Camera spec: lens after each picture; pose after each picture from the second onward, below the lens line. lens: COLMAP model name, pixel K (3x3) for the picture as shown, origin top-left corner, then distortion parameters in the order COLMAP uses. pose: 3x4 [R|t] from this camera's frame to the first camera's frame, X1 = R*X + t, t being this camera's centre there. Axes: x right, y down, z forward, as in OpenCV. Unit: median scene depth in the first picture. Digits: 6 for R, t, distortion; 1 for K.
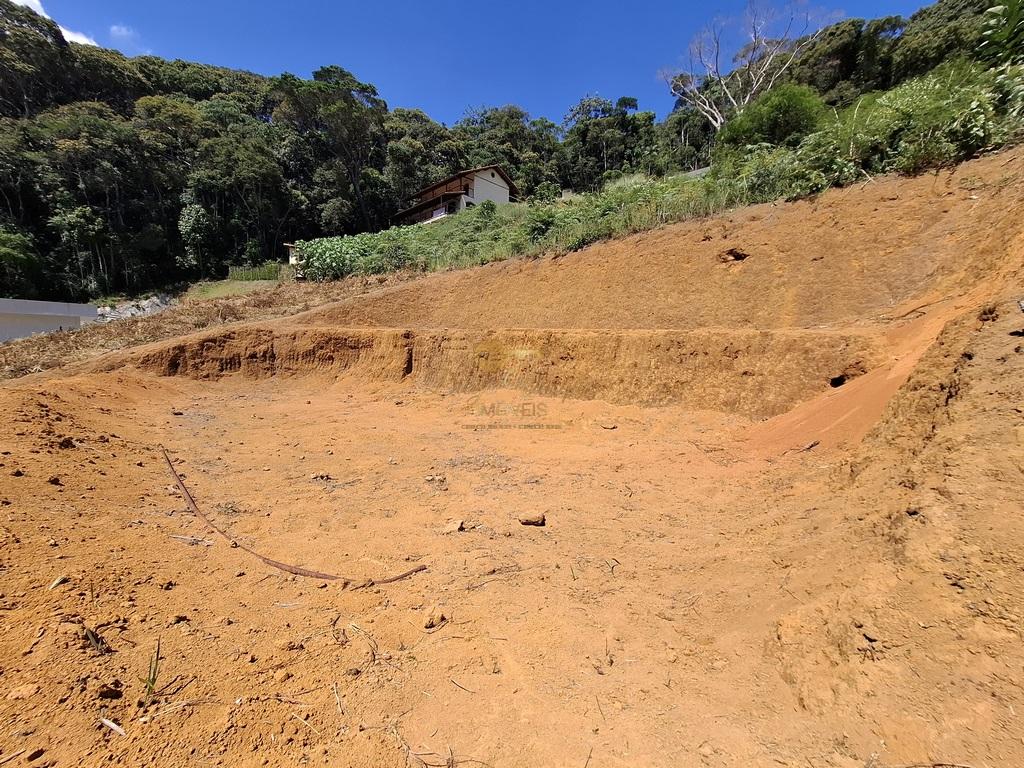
lens RADIAL K [[405.8, 0, 508.4], [0, 405.8, 377.1], [0, 0, 1]] dist [-0.003341, 0.001162]
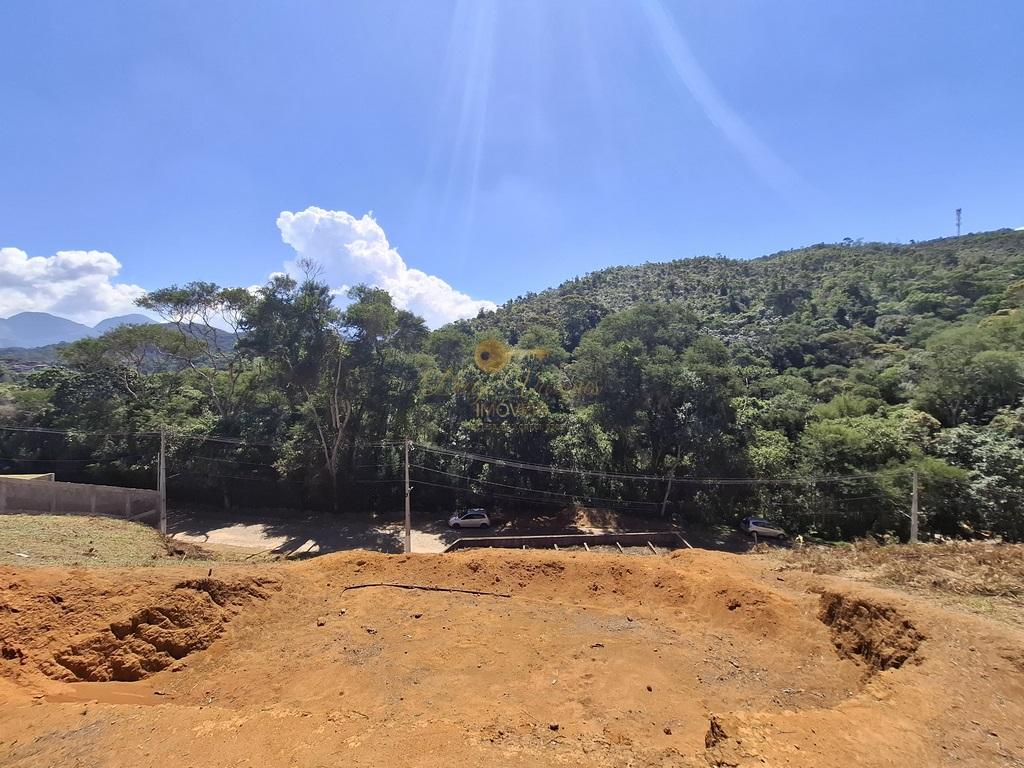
lens RADIAL K [[405.8, 0, 510.9], [0, 405.8, 376.6], [0, 0, 1]] dist [-0.003341, 0.001162]
pose [[-0.799421, -0.014469, -0.600597, 0.058830], [-0.056601, 0.997077, 0.051318, -0.134748], [0.598099, 0.075020, -0.797903, 0.312341]]
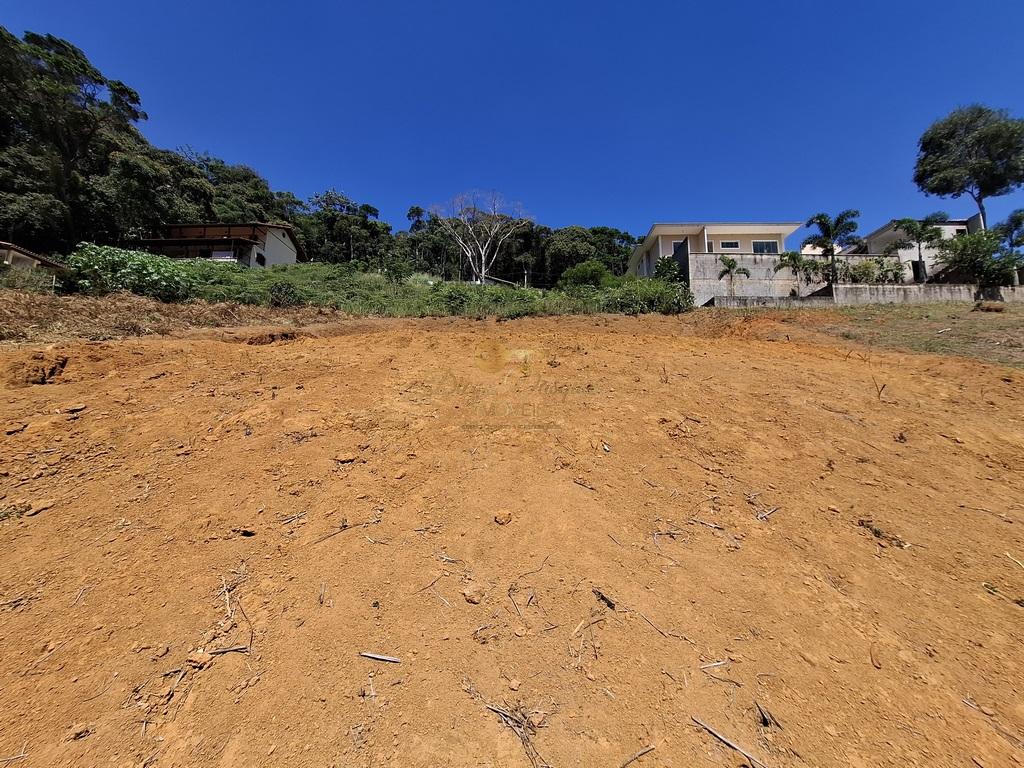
lens RADIAL K [[405.8, 0, 512.4], [0, 405.8, 373.0], [0, 0, 1]] dist [-0.003341, 0.001162]
pose [[0.737966, 0.100122, 0.667369, -0.256927], [0.051848, 0.977598, -0.203997, 0.062343], [-0.672843, 0.185145, 0.716243, -0.022969]]
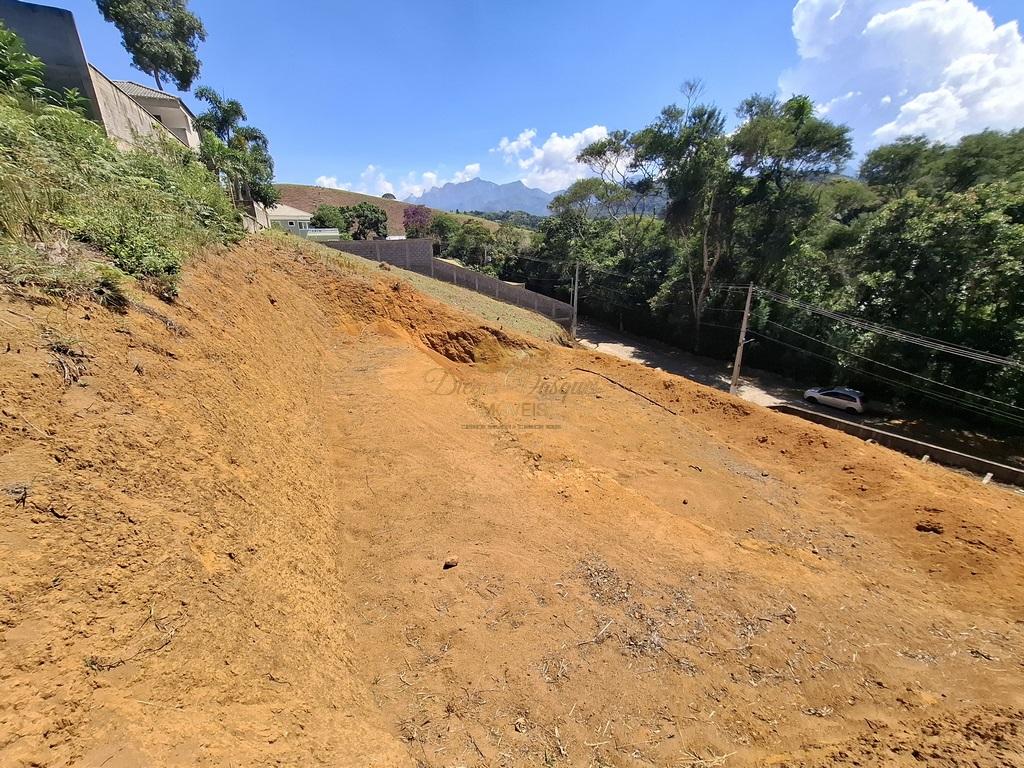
lens RADIAL K [[405.8, 0, 513.0], [0, 405.8, 386.6], [0, 0, 1]] dist [-0.003341, 0.001162]
pose [[-0.929778, -0.133442, 0.343083, -0.089697], [0.024039, 0.907988, 0.418307, -0.112856], [-0.367335, 0.397180, -0.841019, 0.373706]]
